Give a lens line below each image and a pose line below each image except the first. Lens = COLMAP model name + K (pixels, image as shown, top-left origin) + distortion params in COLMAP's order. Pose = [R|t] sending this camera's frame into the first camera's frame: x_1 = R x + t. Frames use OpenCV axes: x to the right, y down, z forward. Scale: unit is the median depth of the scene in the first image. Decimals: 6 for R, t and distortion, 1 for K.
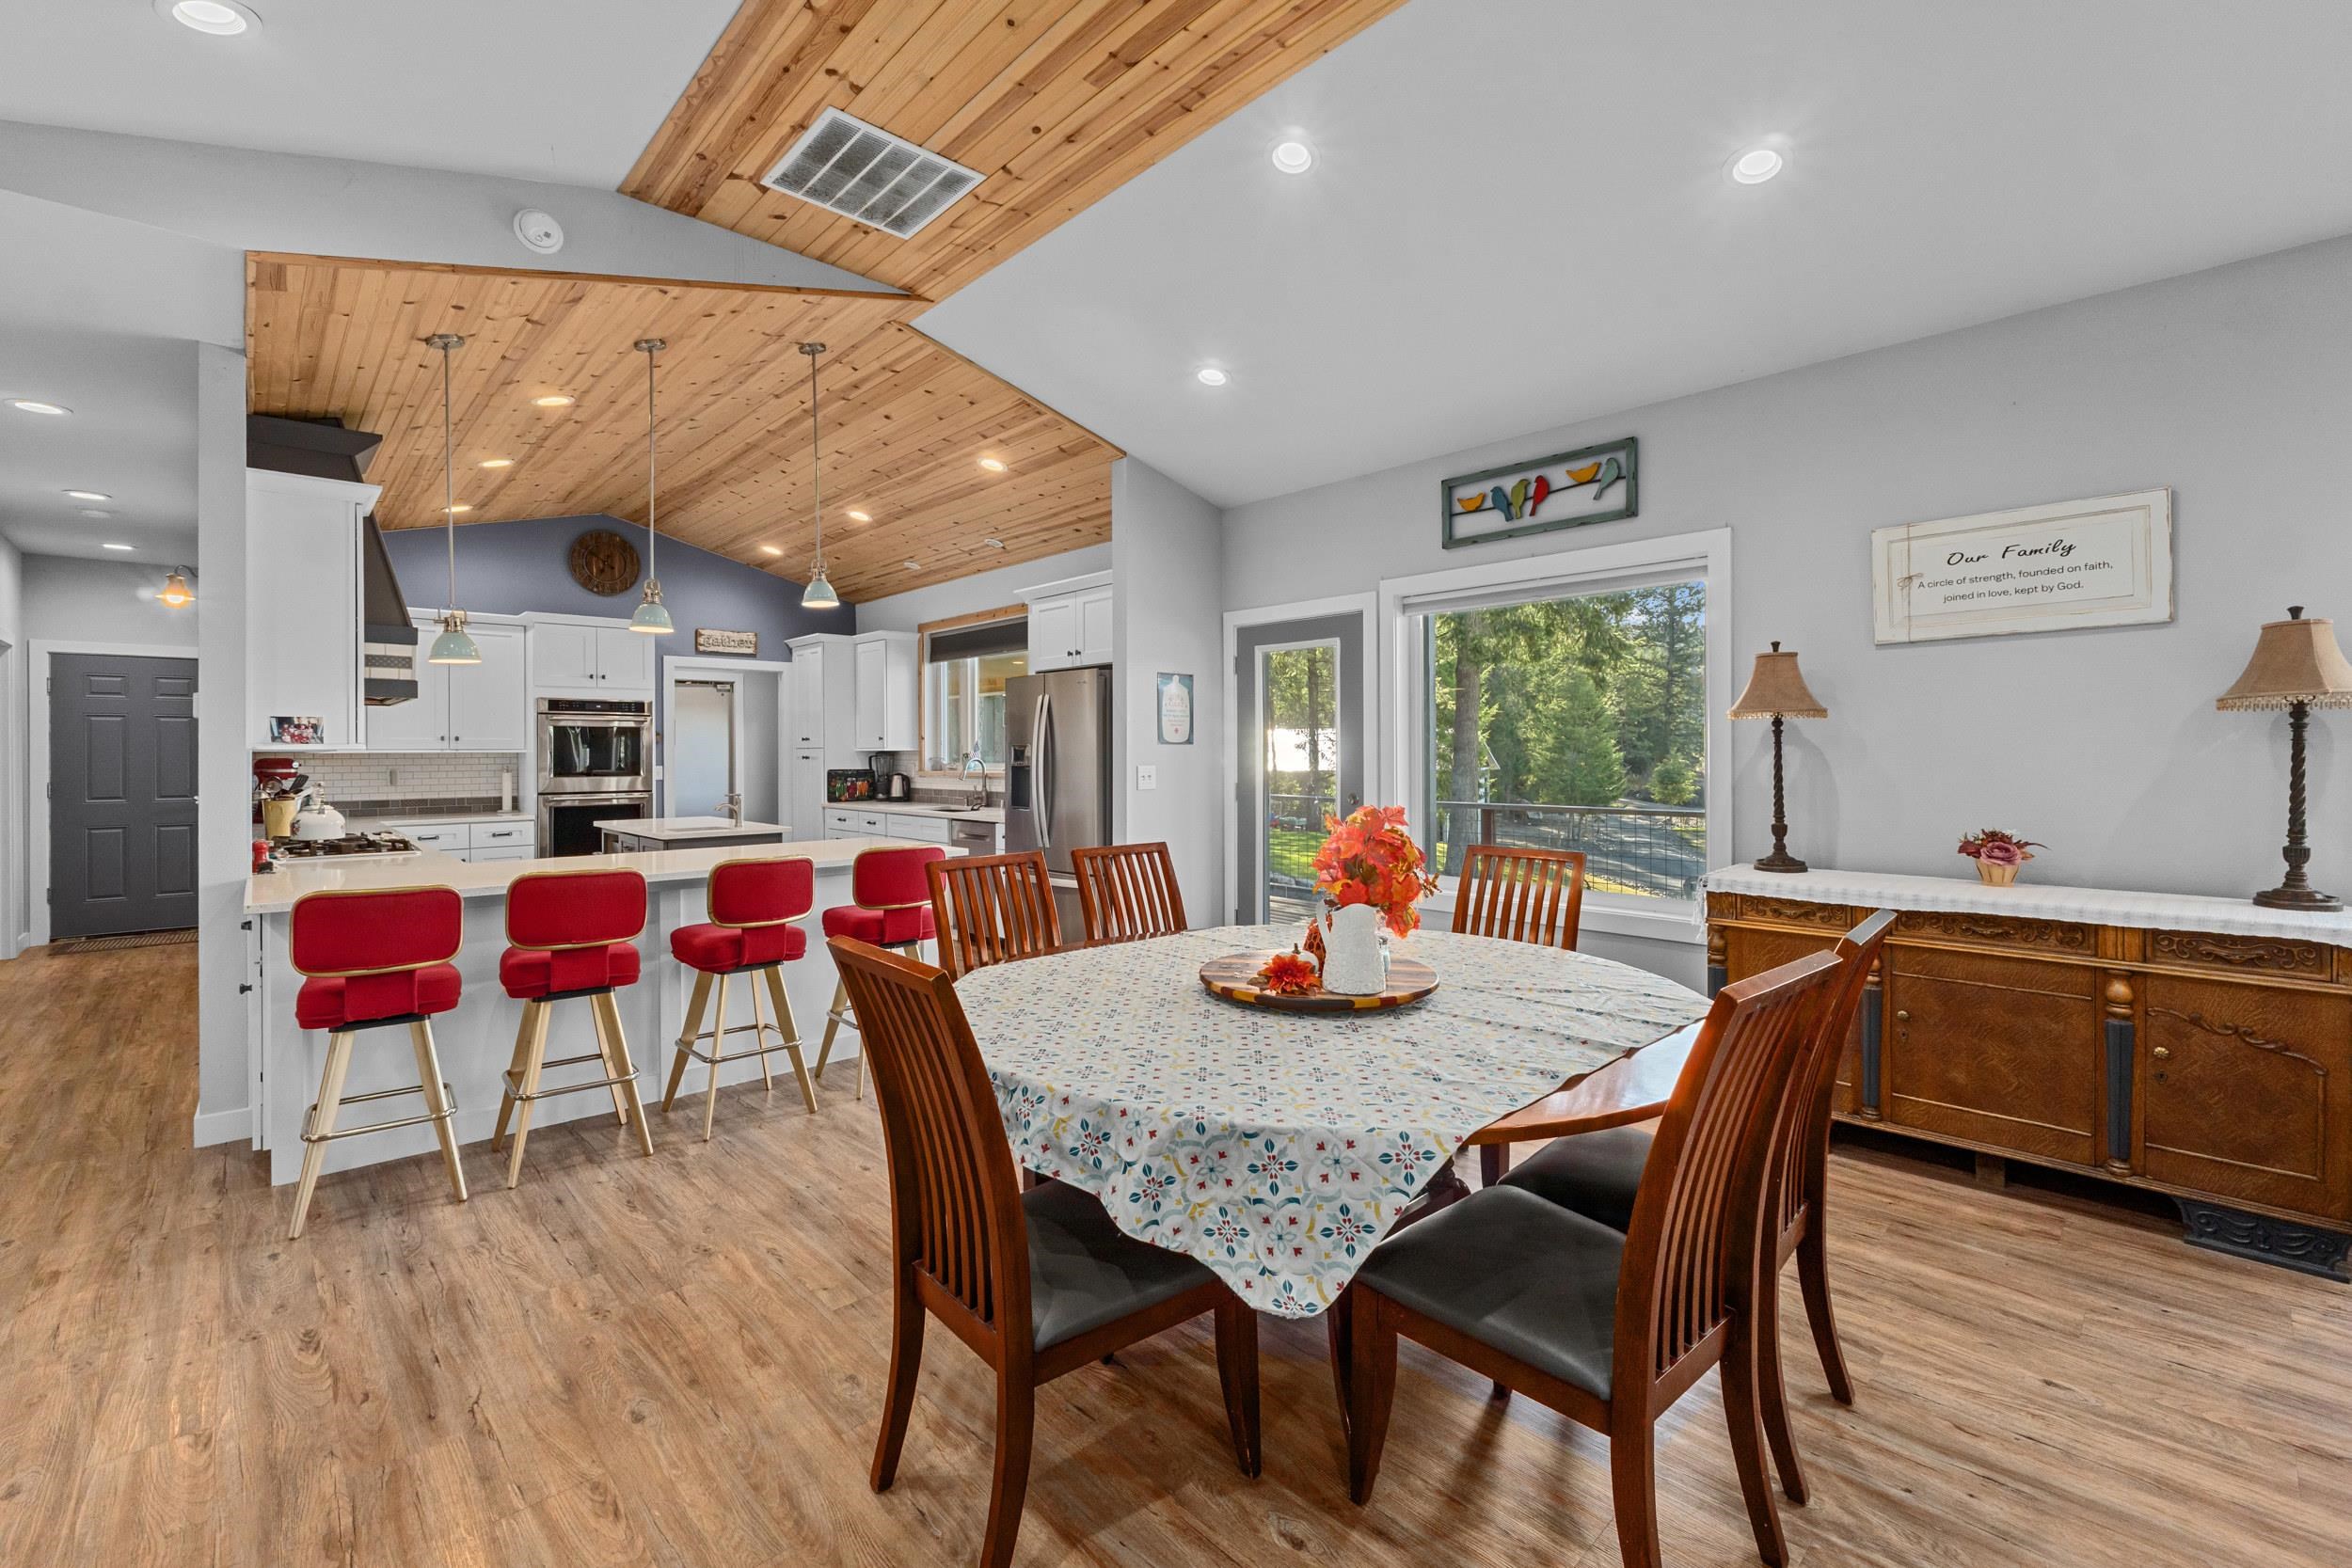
lens RADIAL K [[1003.9, 0, 1183.6], [0, 1003.9, 748.9], [0, 0, 1]] dist [-0.004190, -0.000485]
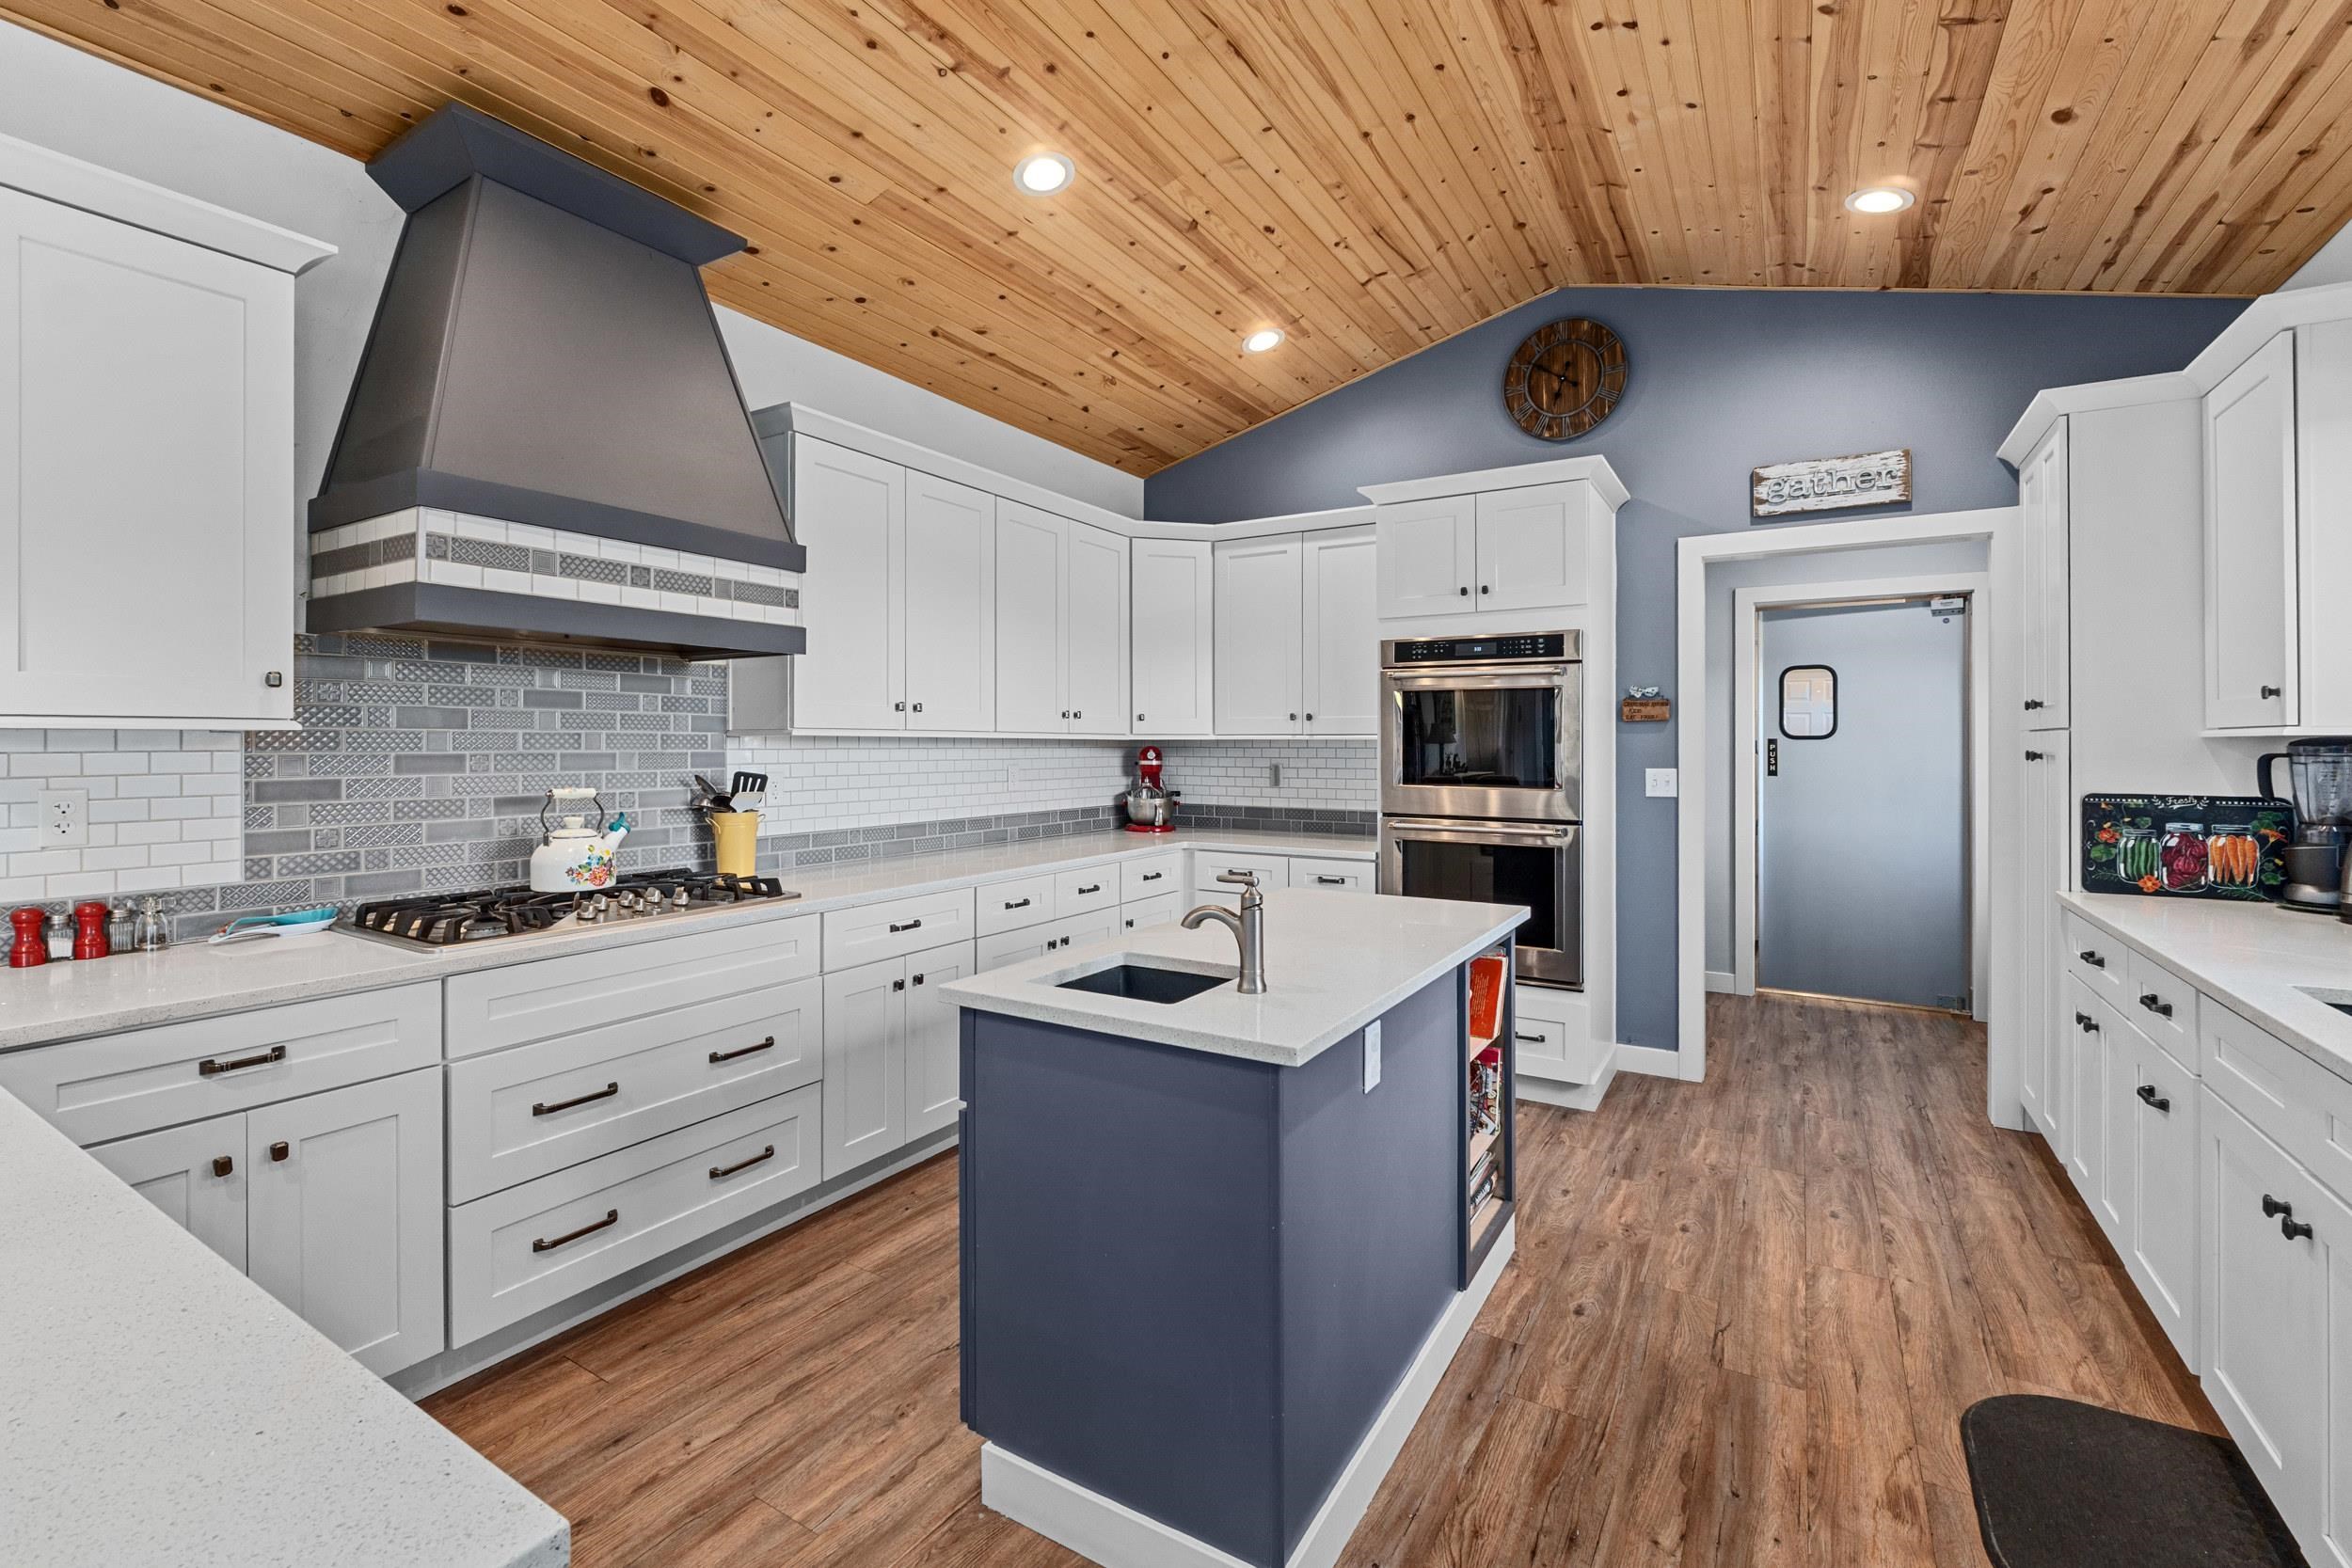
lens RADIAL K [[1003.9, 0, 1183.6], [0, 1003.9, 748.9], [0, 0, 1]] dist [-0.004190, -0.000485]
pose [[0.266589, 0.010740, -0.963750, -0.139970], [-0.000279, 0.999939, 0.011066, 0.002838], [0.963810, -0.002681, 0.266576, 0.765183]]
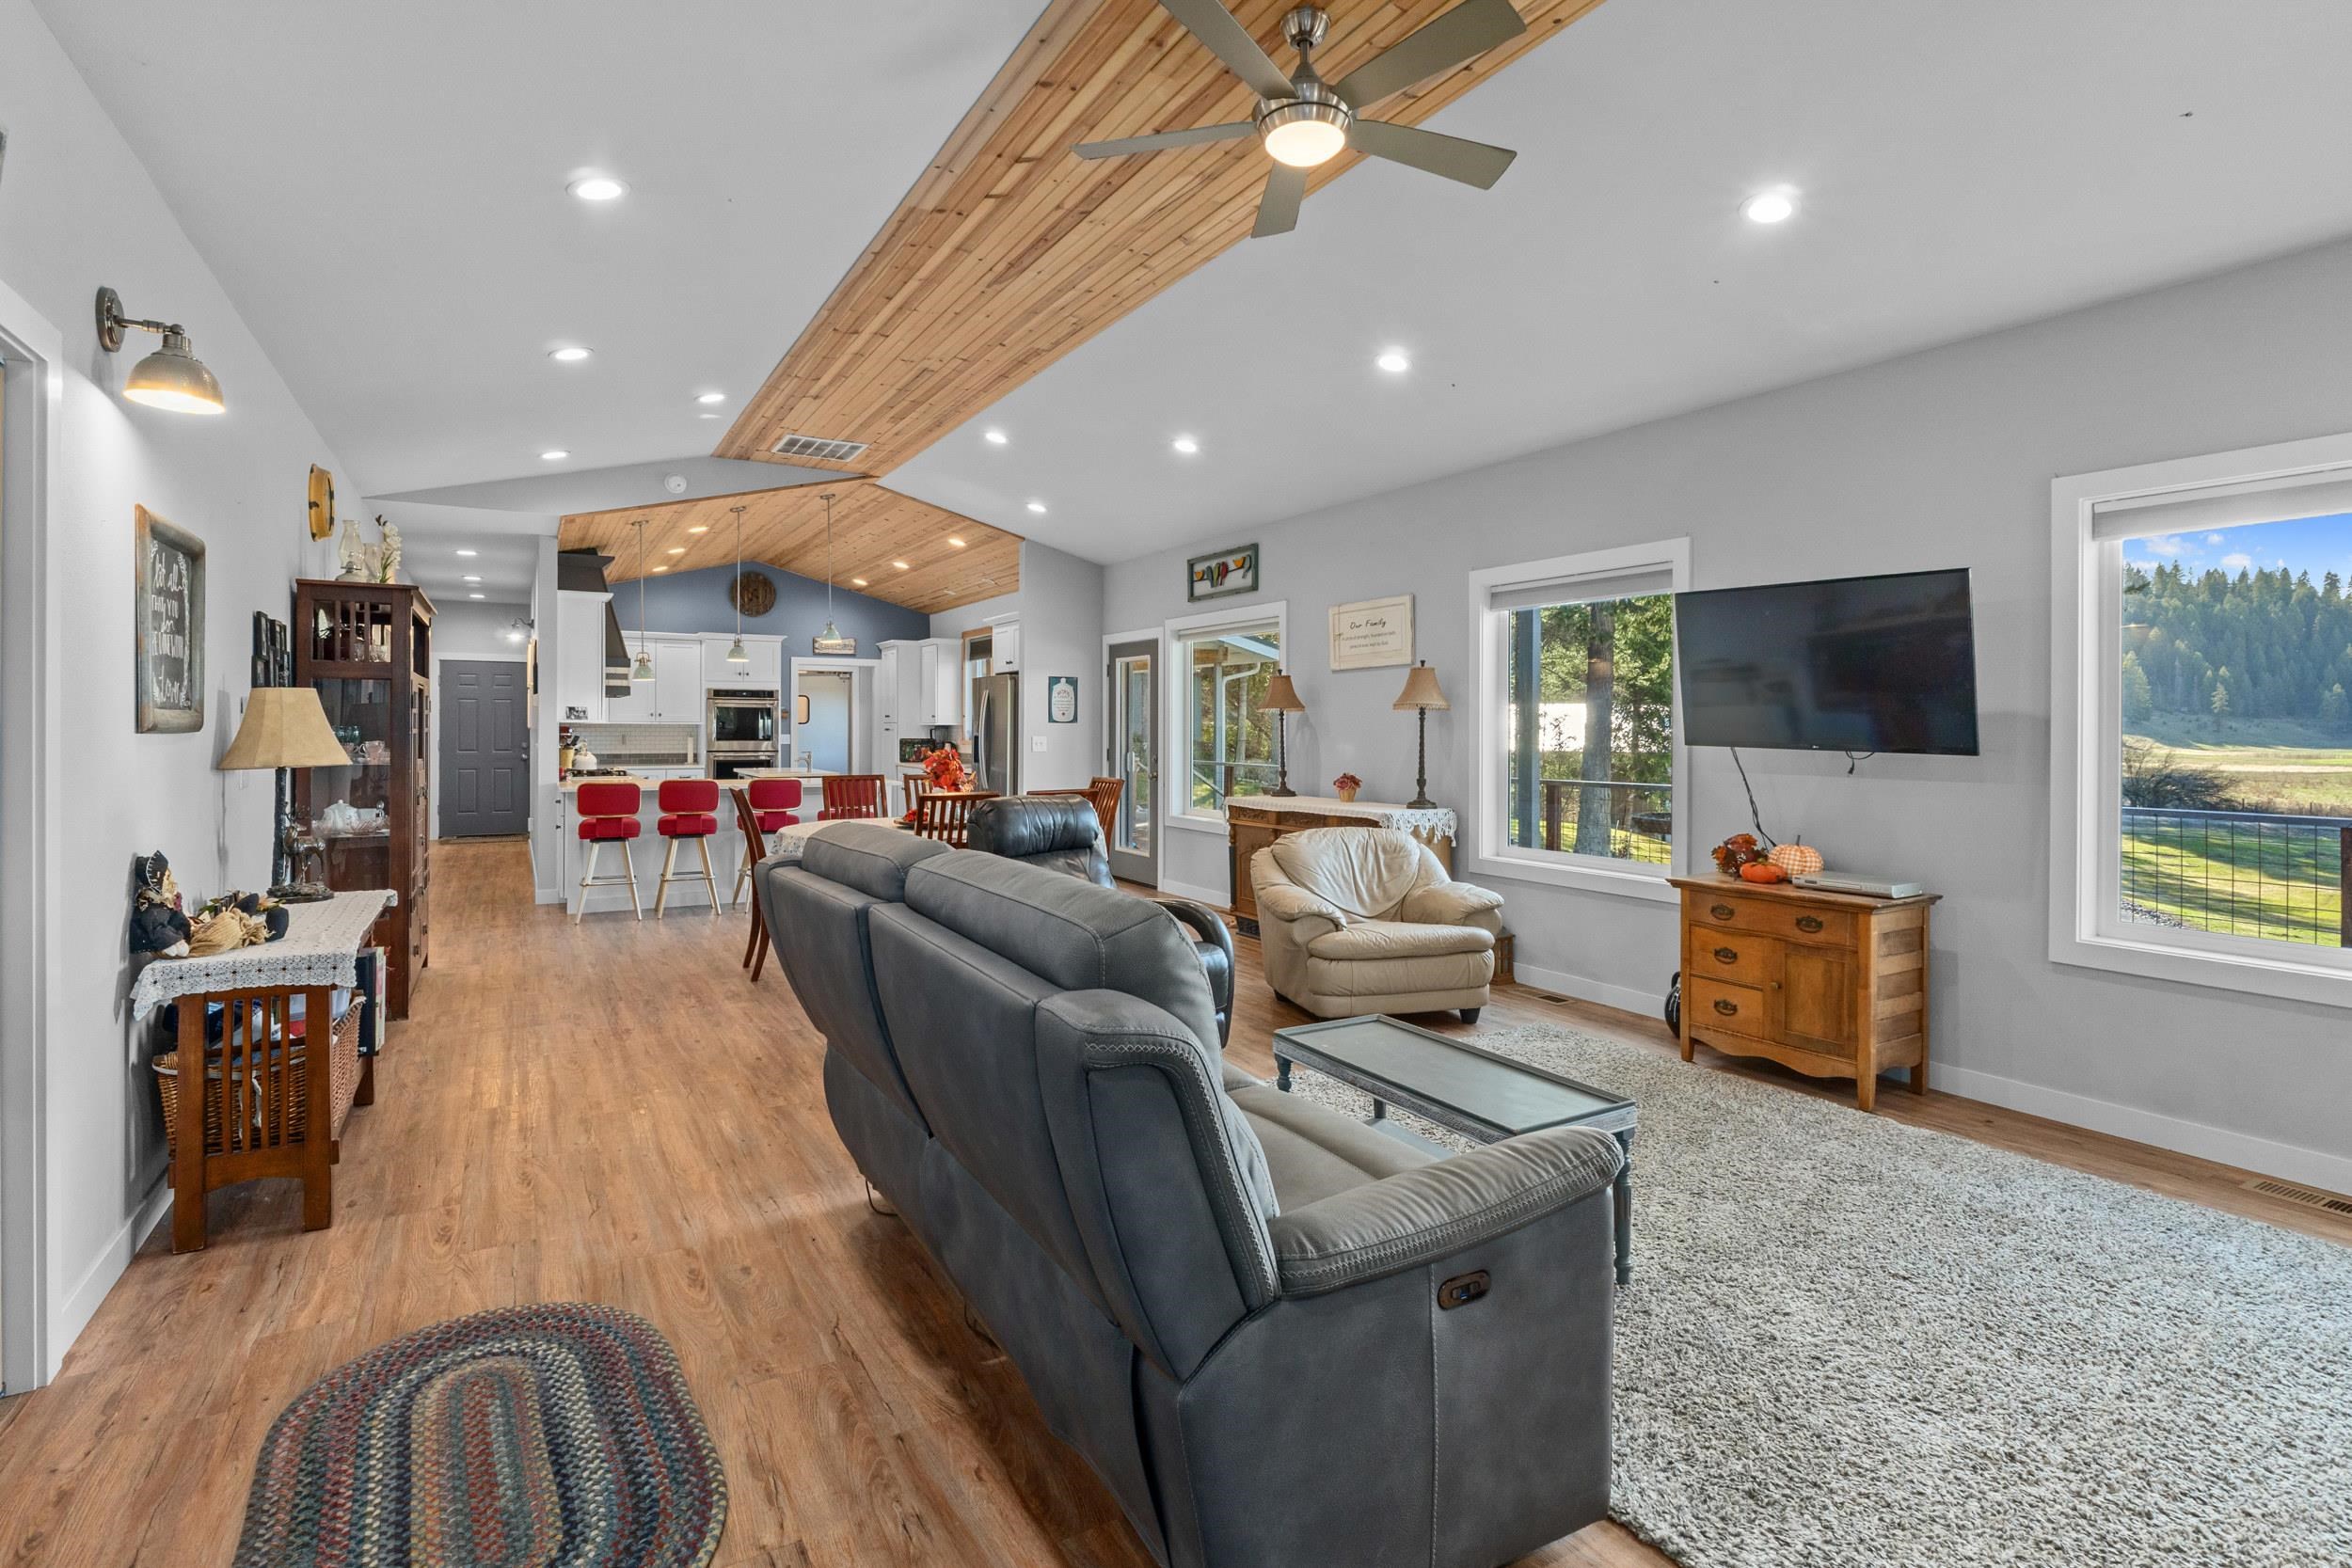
lens RADIAL K [[1135.9, 0, 1181.5], [0, 1135.9, 726.3], [0, 0, 1]] dist [0.002130, 0.000298]
pose [[0.975158, 0.008451, -0.221350, 0.453343], [-0.008059, 0.999964, 0.002676, -0.004007], [0.221364, -0.000826, 0.975191, -0.539062]]
